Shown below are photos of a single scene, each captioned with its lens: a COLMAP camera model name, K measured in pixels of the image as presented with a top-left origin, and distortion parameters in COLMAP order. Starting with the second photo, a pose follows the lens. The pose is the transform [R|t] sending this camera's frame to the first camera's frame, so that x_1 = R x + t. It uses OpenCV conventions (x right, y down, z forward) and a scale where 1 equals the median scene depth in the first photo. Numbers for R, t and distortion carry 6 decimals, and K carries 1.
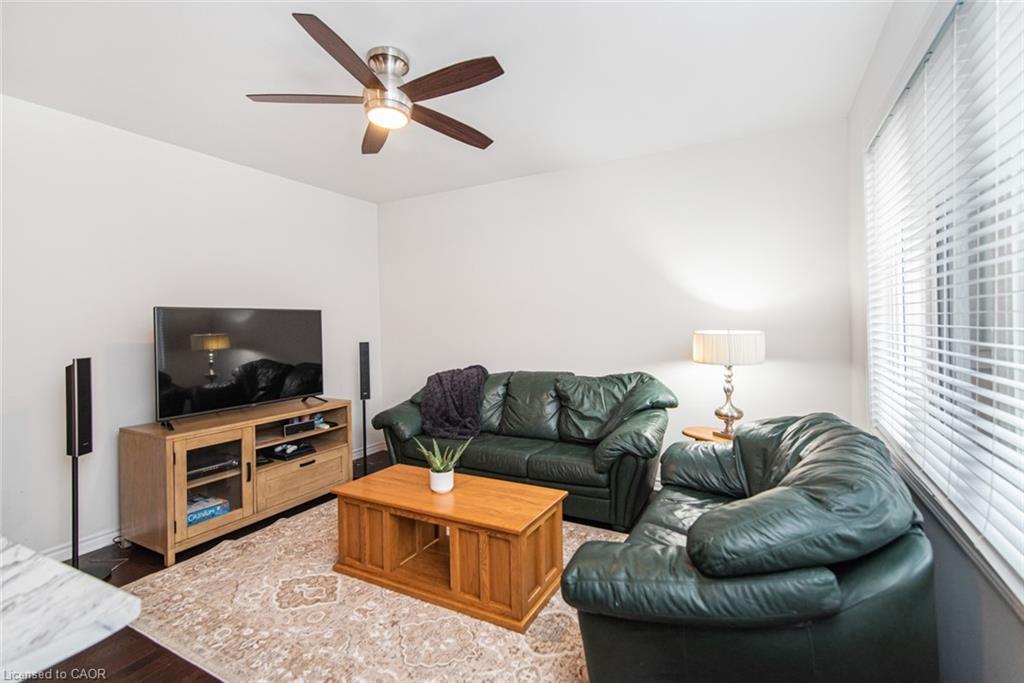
lens RADIAL K [[473.4, 0, 513.1], [0, 473.4, 327.8], [0, 0, 1]] dist [0.000741, -0.000044]
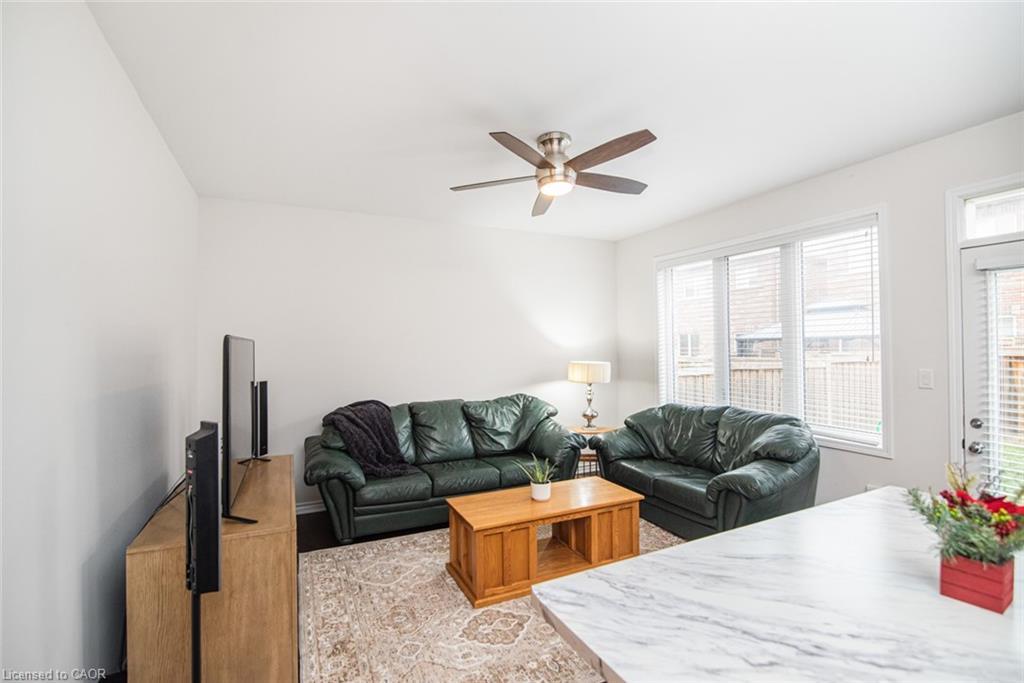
lens RADIAL K [[465.1, 0, 512.0], [0, 465.1, 341.5], [0, 0, 1]] dist [-0.022856, -0.000072]
pose [[0.596978, 0.019354, 0.802024, -1.186419], [0.008368, 0.999504, -0.030348, -0.018507], [-0.802214, 0.024829, 0.596520, 0.367611]]
